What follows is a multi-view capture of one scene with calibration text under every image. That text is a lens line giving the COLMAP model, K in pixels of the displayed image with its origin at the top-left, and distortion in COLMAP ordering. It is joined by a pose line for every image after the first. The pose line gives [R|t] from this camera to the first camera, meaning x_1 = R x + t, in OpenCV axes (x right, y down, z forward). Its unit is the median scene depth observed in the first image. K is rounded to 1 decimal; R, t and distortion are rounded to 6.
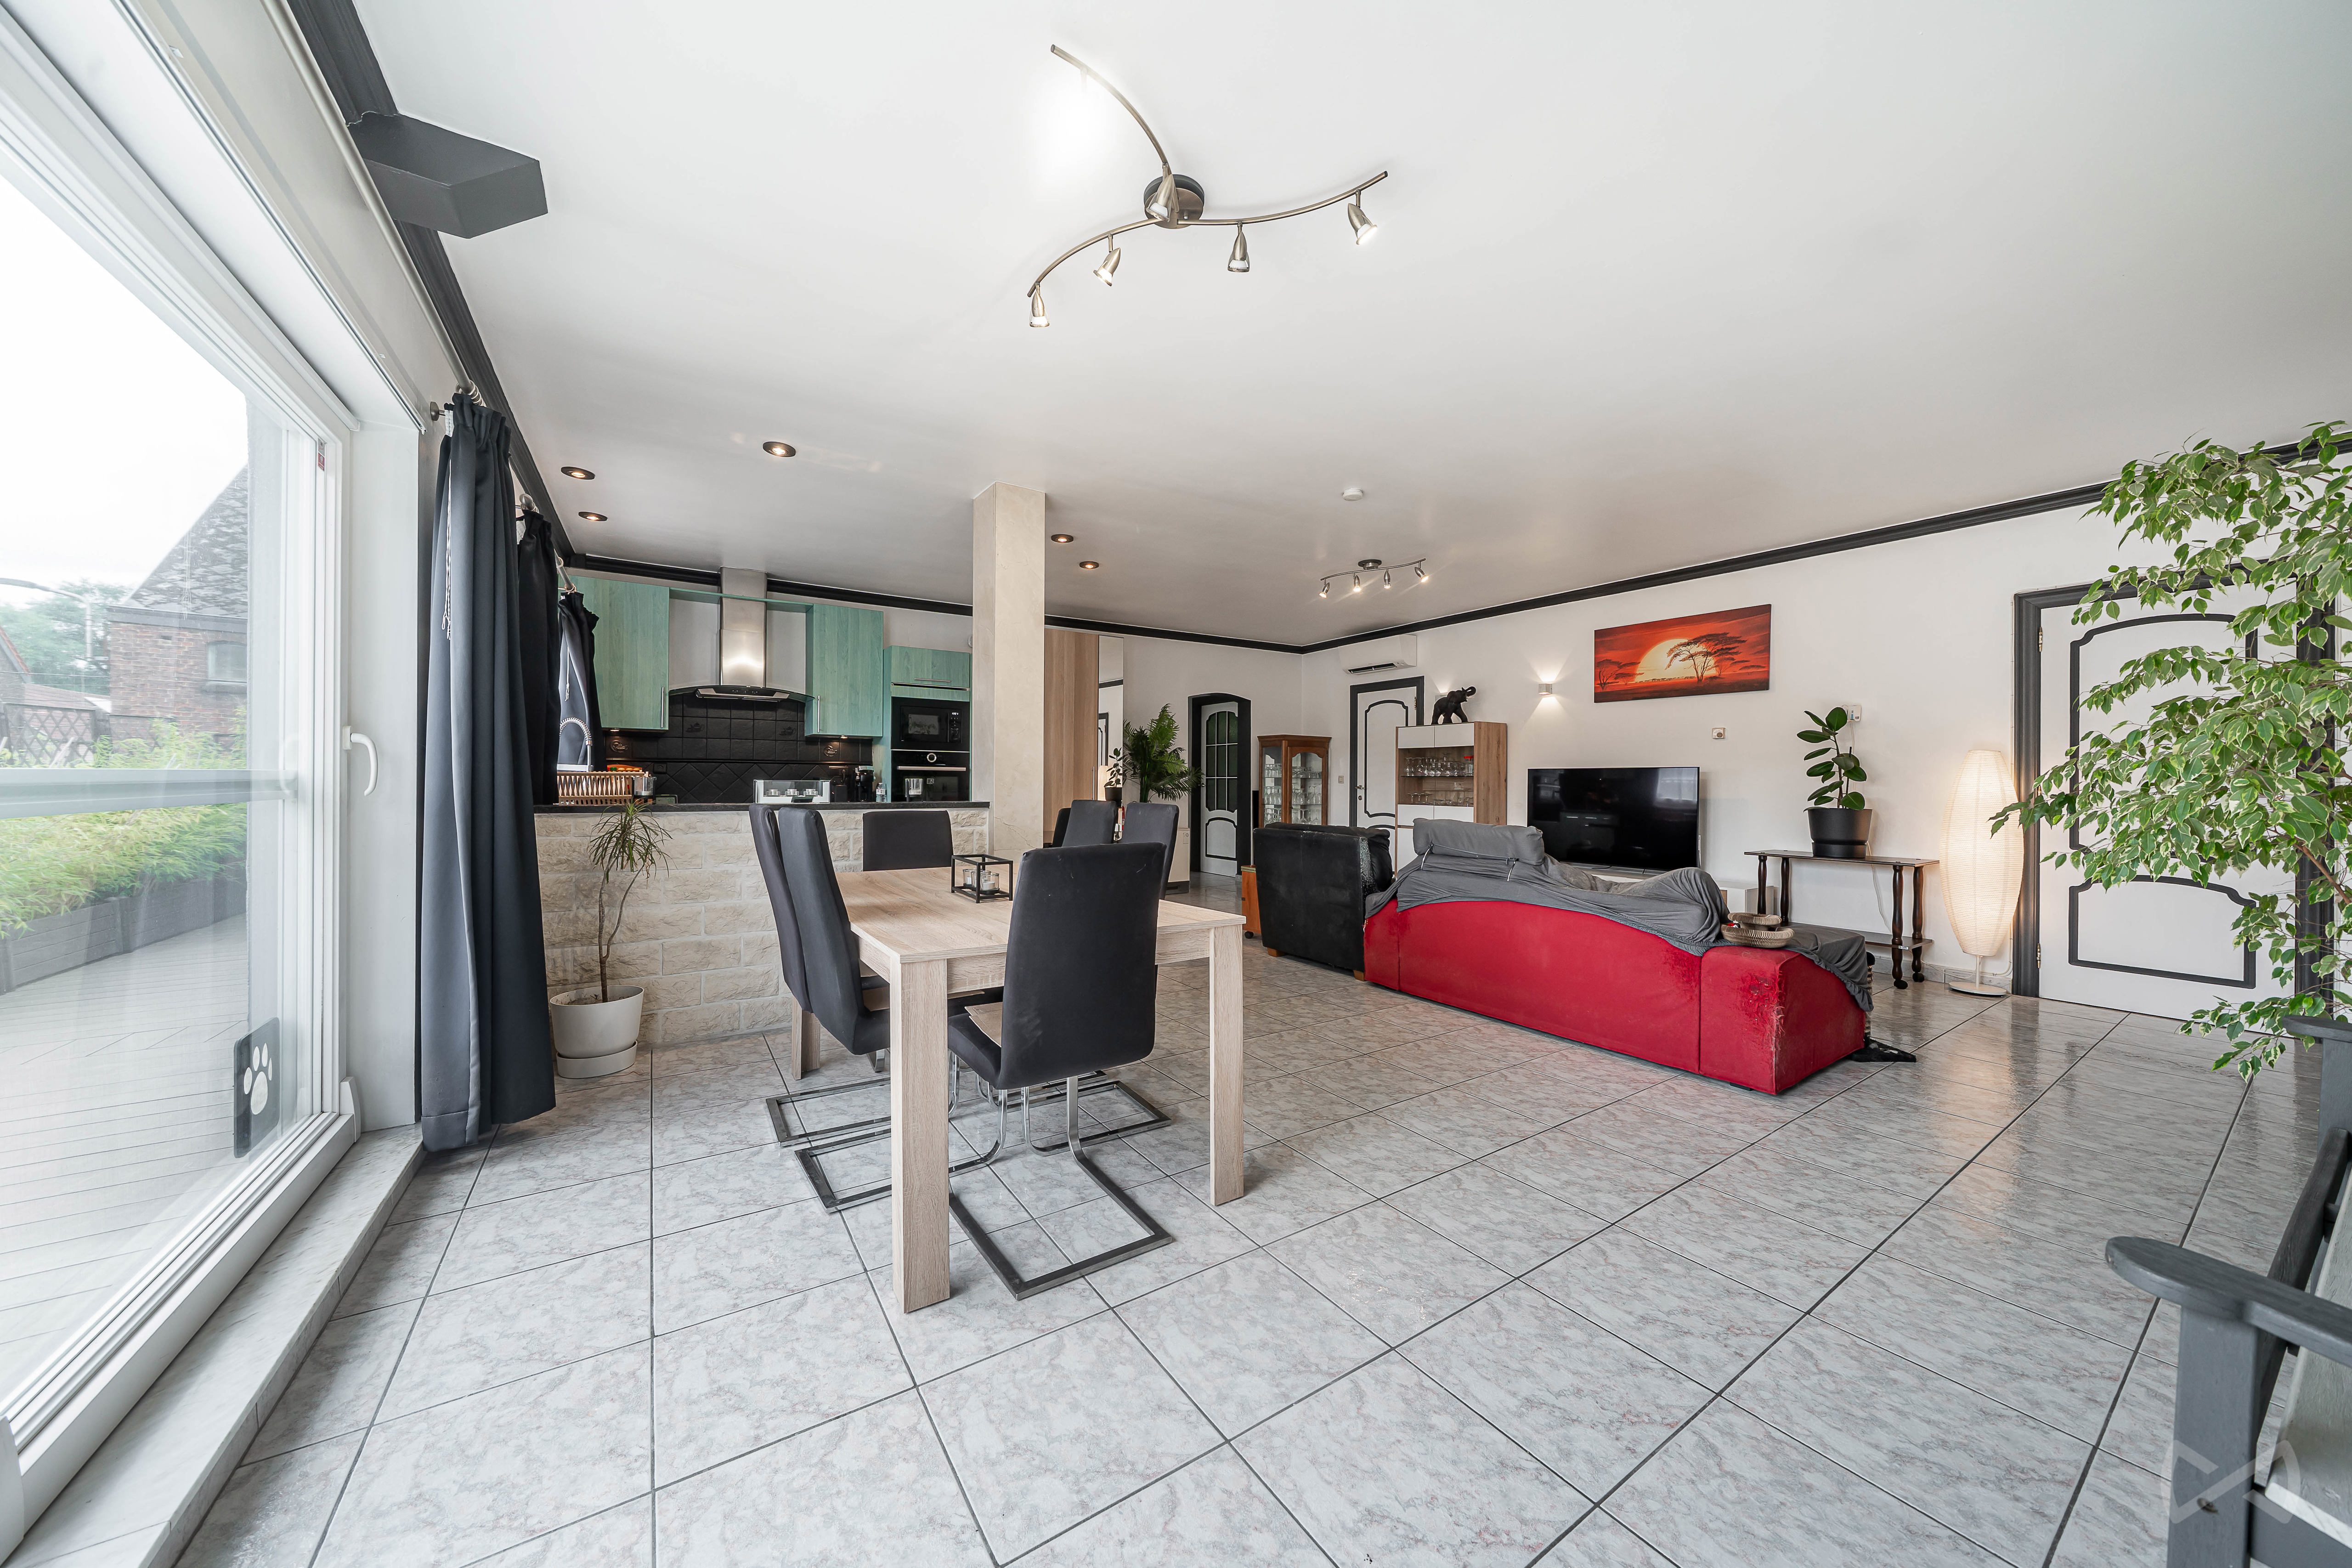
lens RADIAL K [[796.1, 0, 1176.8], [0, 796.1, 779.7], [0, 0, 1]] dist [-0.009753, 0.000336]
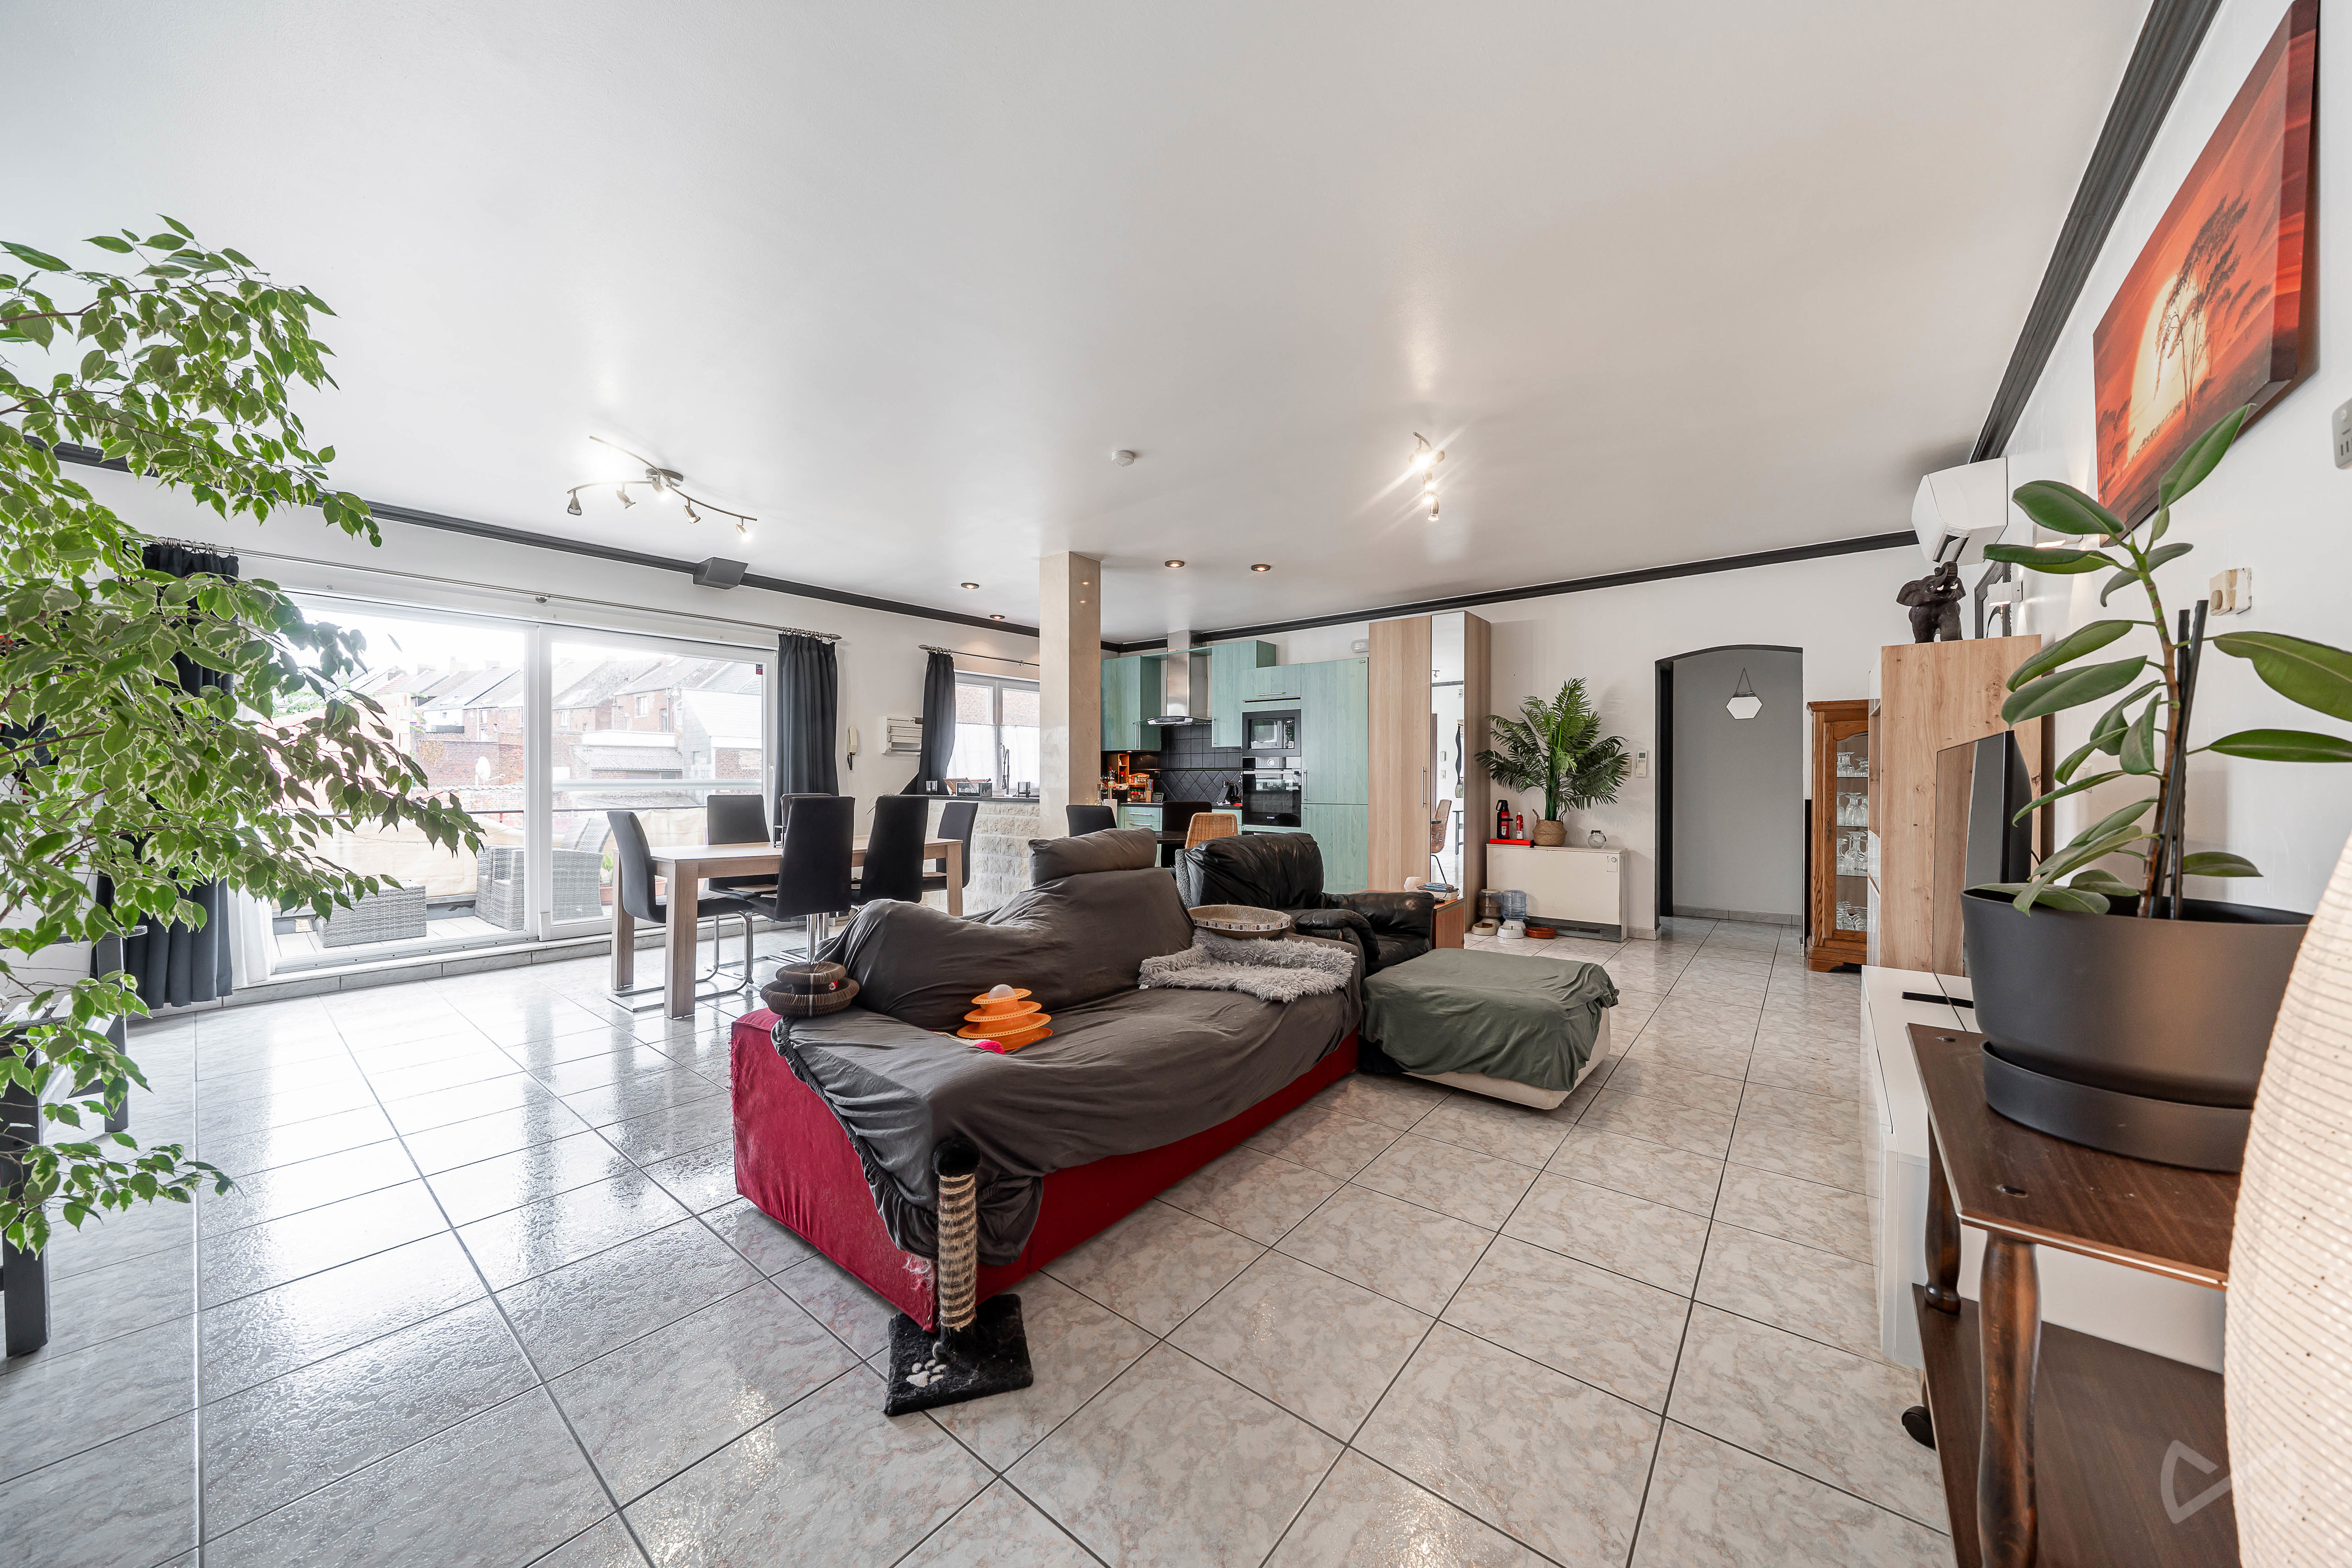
lens RADIAL K [[801.3, 0, 1147.2], [0, 801.3, 669.2], [0, 0, 1]] dist [0.000878, 0.000186]
pose [[0.288486, -0.145206, -0.946409, 0.734037], [-0.004065, 0.988239, -0.152863, 0.016634], [0.957475, 0.047946, 0.284503, 0.508511]]
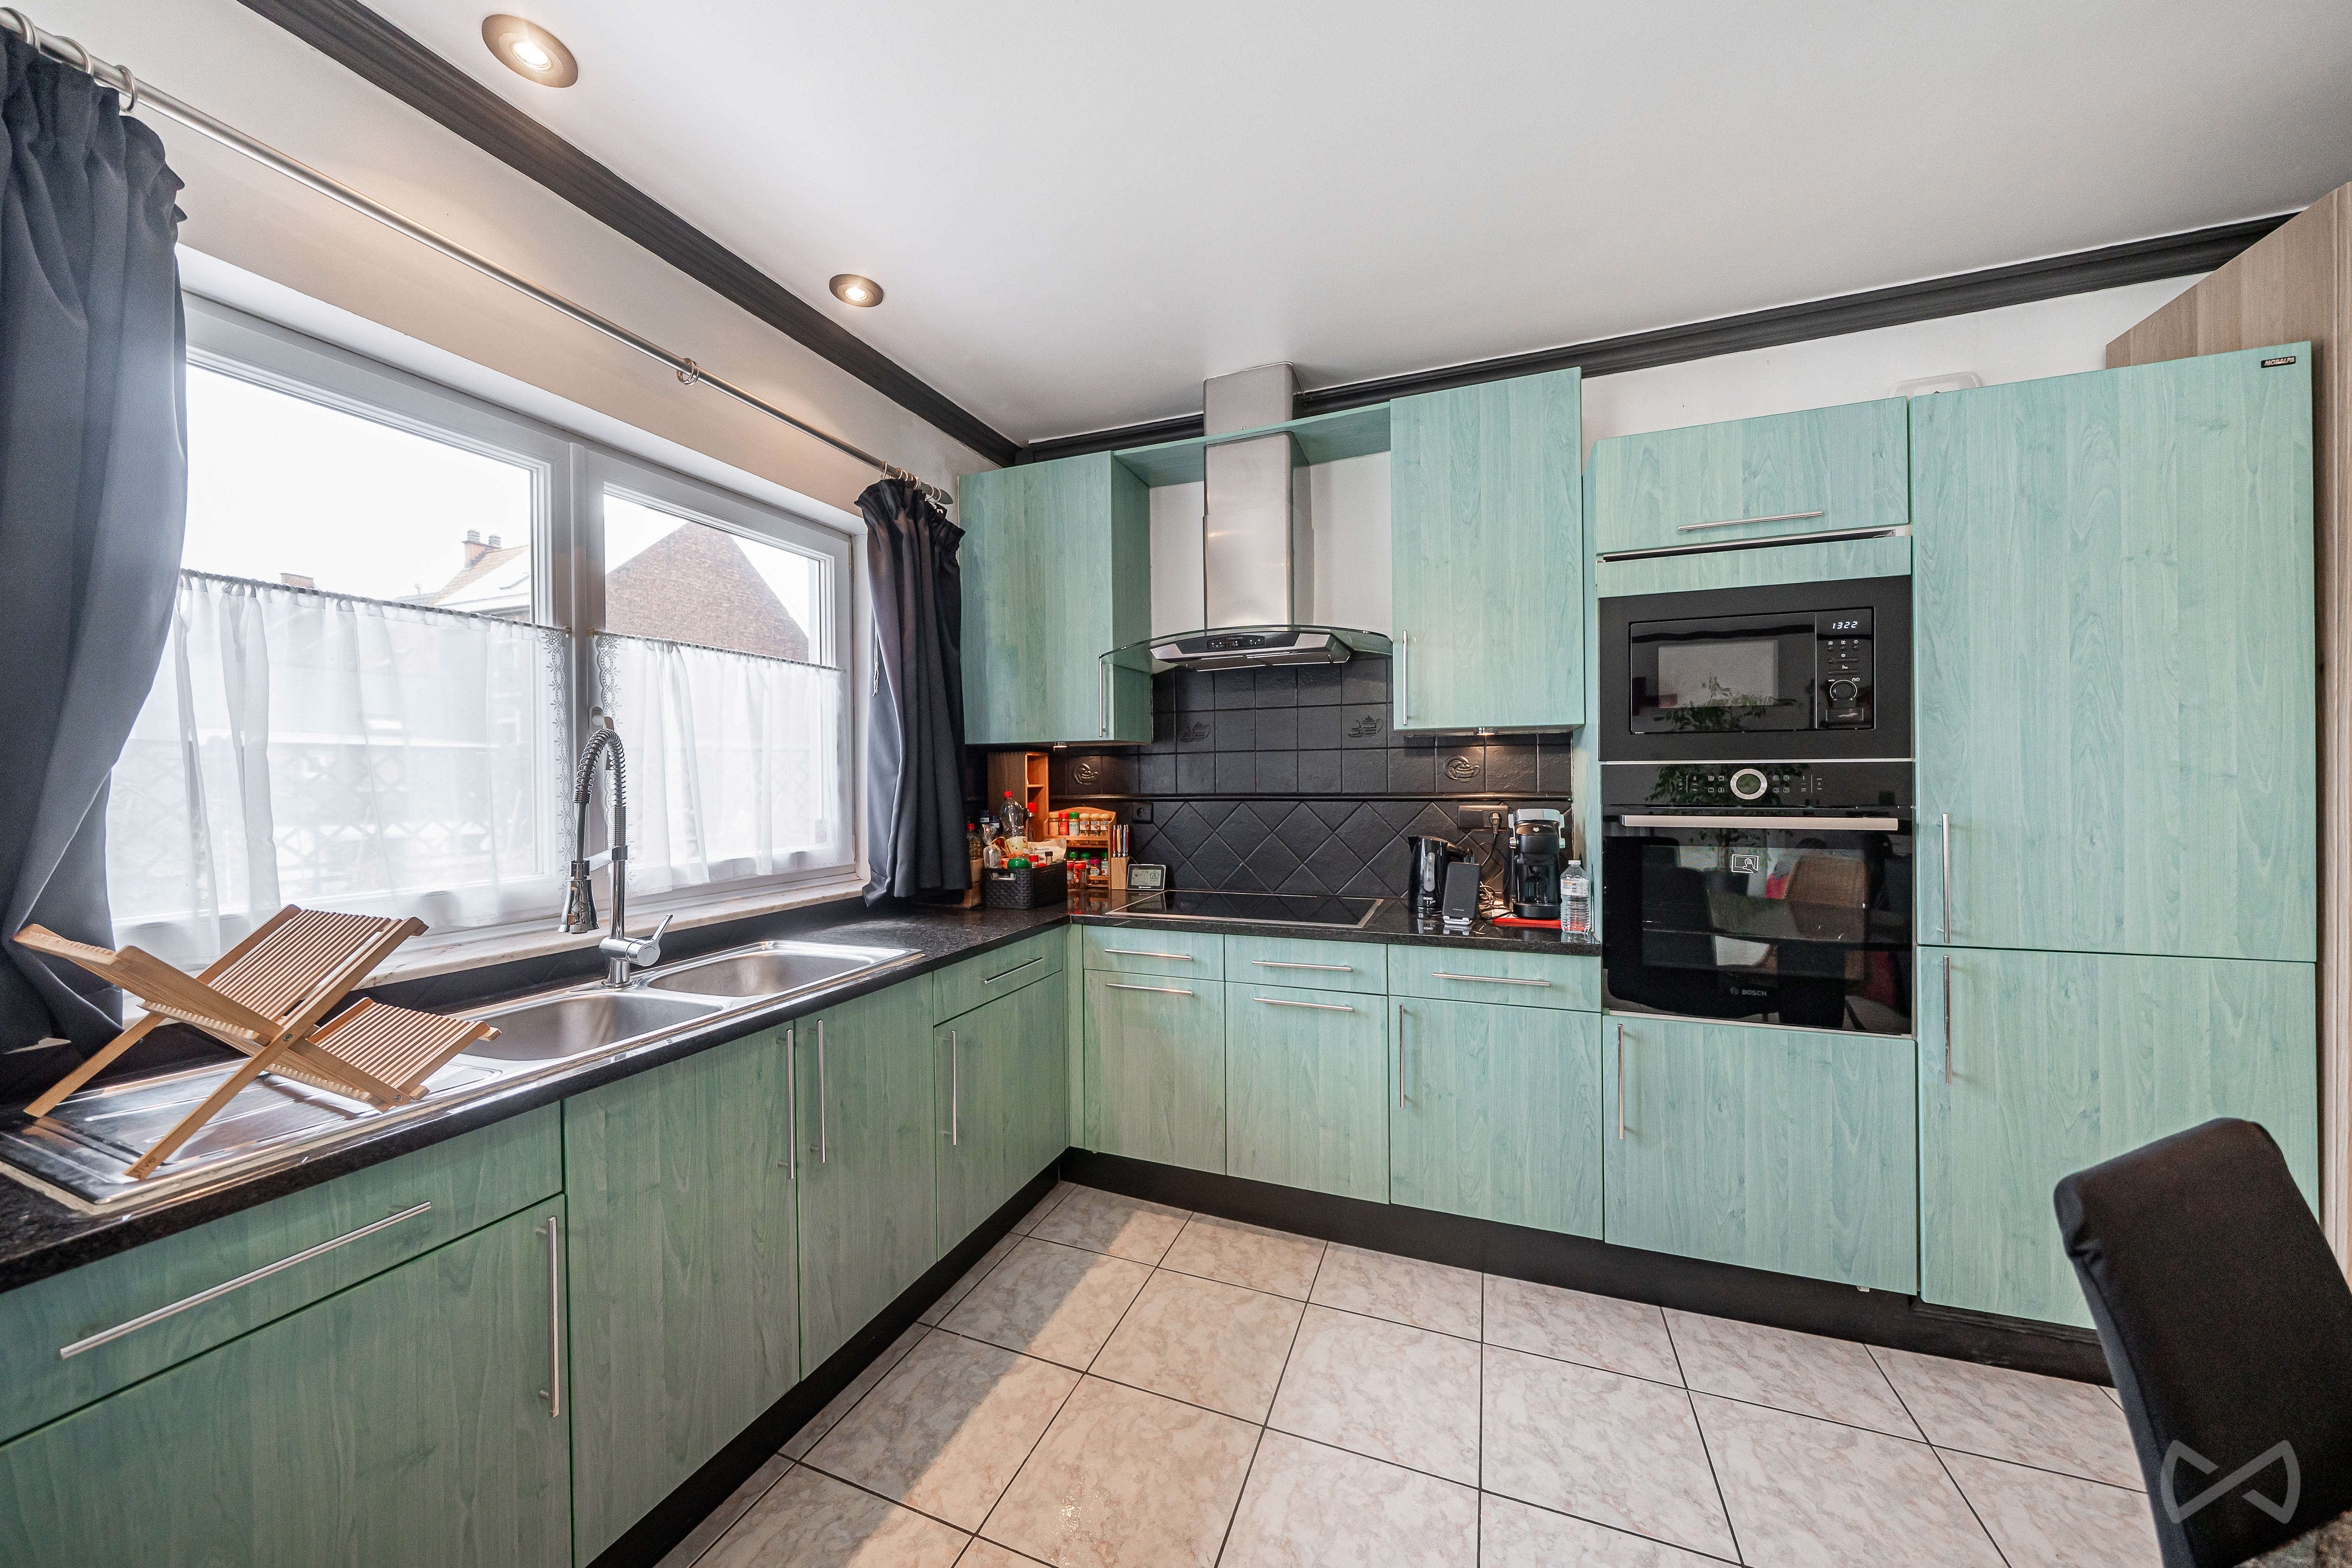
lens RADIAL K [[796.1, 0, 1176.8], [0, 796.1, 779.7], [0, 0, 1]] dist [-0.009753, 0.000336]
pose [[0.582803, -0.017877, -0.812417, -0.195611], [0.010946, 0.999840, -0.014149, -0.027800], [0.812540, -0.000647, 0.582905, 0.664430]]
